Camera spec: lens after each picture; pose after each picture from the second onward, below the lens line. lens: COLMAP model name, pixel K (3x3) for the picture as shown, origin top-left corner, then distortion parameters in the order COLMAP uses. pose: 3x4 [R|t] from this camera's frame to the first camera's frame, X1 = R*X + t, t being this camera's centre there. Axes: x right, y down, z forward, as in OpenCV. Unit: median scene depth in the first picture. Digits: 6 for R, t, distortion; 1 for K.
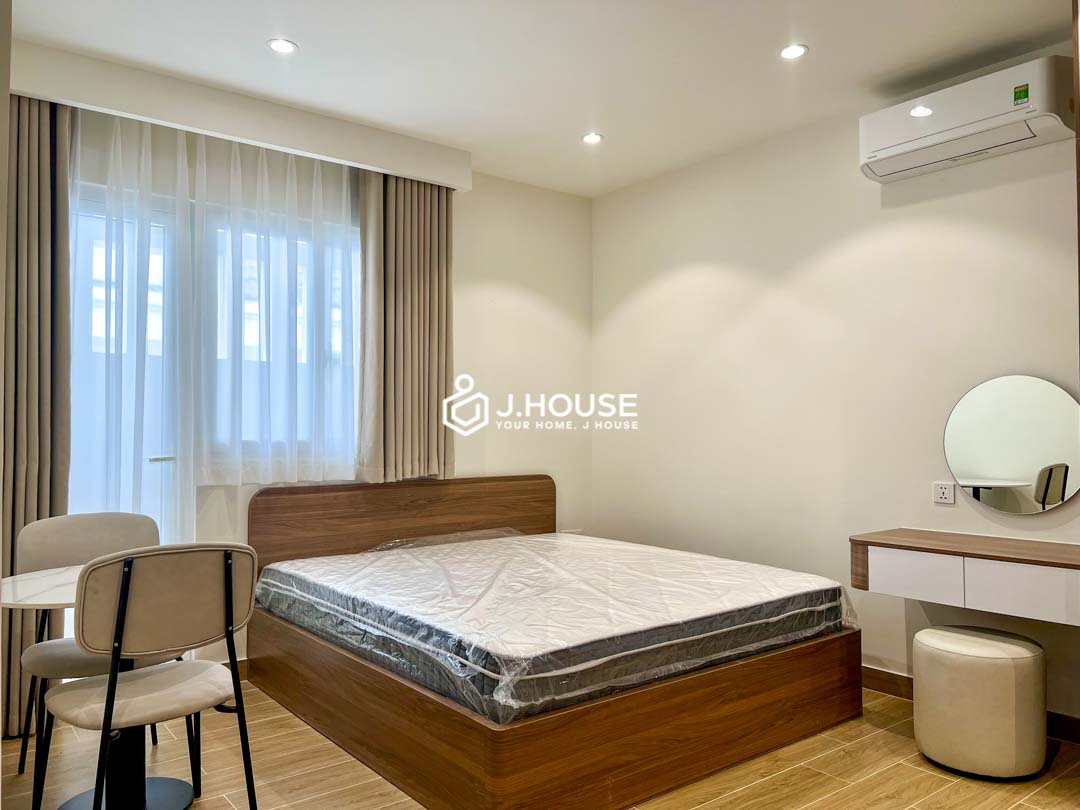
lens RADIAL K [[813.4, 0, 555.1], [0, 813.4, 404.1], [0, 0, 1]] dist [0.052196, -0.059213]
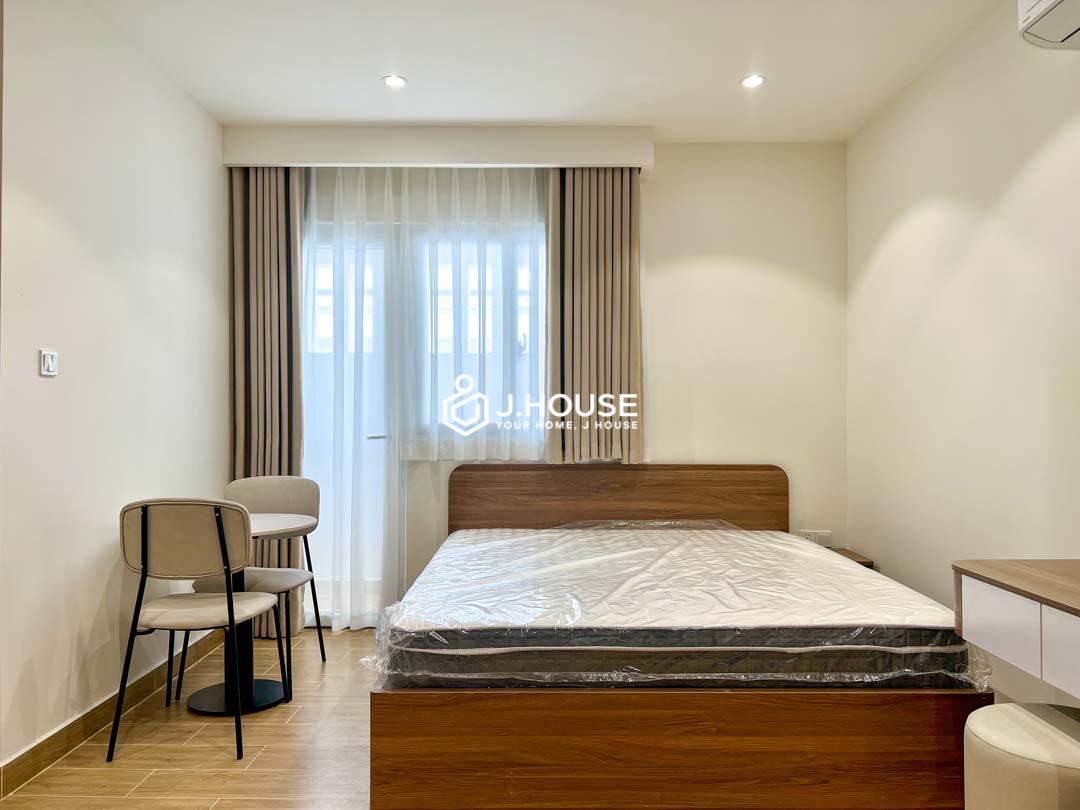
lens RADIAL K [[813.4, 0, 545.1], [0, 813.4, 407.4], [0, 0, 1]] dist [0.052196, -0.059213]
pose [[0.784861, -0.005252, -0.619649, 0.433968], [0.017019, 0.999770, 0.013083, 0.009345], [0.619438, -0.020814, 0.784770, 0.173335]]
